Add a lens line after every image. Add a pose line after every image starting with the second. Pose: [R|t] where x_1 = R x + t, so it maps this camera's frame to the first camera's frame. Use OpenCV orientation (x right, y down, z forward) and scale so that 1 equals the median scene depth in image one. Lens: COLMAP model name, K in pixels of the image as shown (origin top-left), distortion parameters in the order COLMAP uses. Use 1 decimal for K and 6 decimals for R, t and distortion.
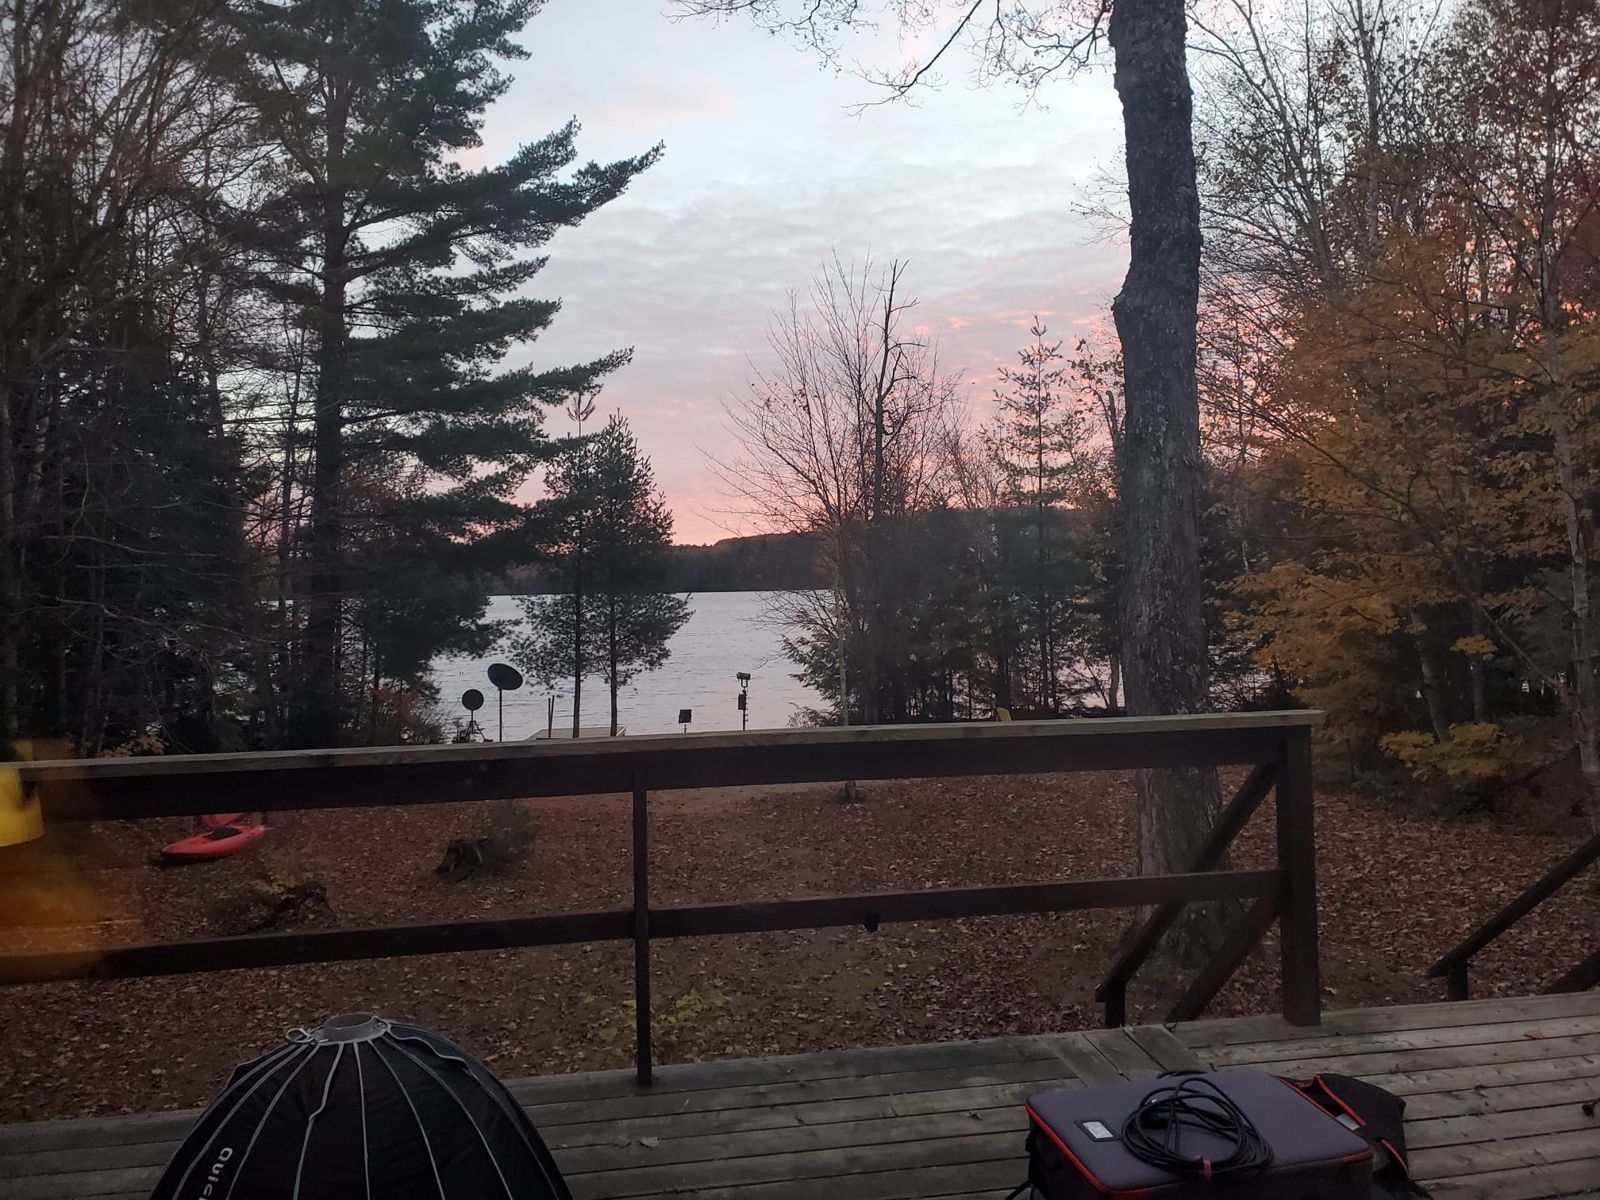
lens RADIAL K [[1227.7, 0, 763.7], [0, 1227.7, 592.8], [0, 0, 1]] dist [0.064644, -0.084730]
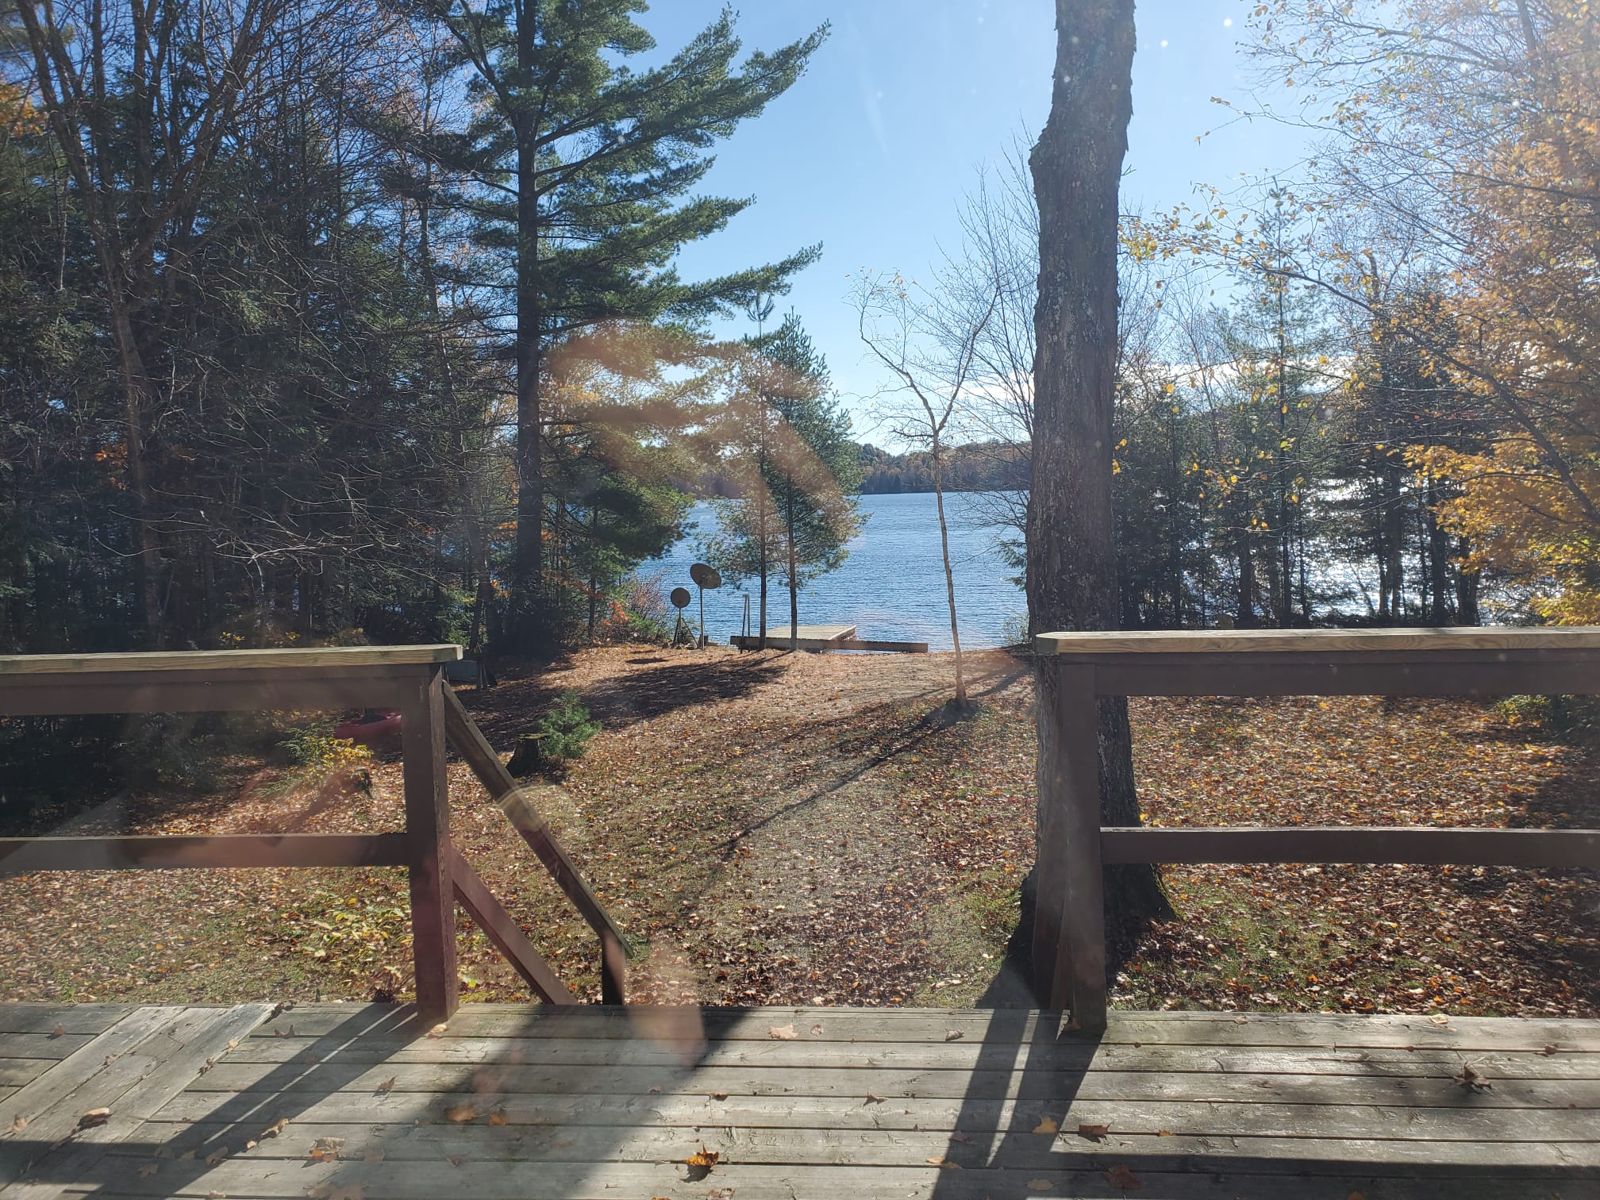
lens RADIAL K [[1205.4, 0, 800.0], [0, 1205.4, 600.0], [0, 0, 1]] dist [0.060960, -0.076195]
pose [[0.960700, 0.014567, -0.277206, 0.158215], [0.010225, 0.996087, 0.087780, -0.000404], [0.277401, -0.087165, 0.956792, 0.050464]]
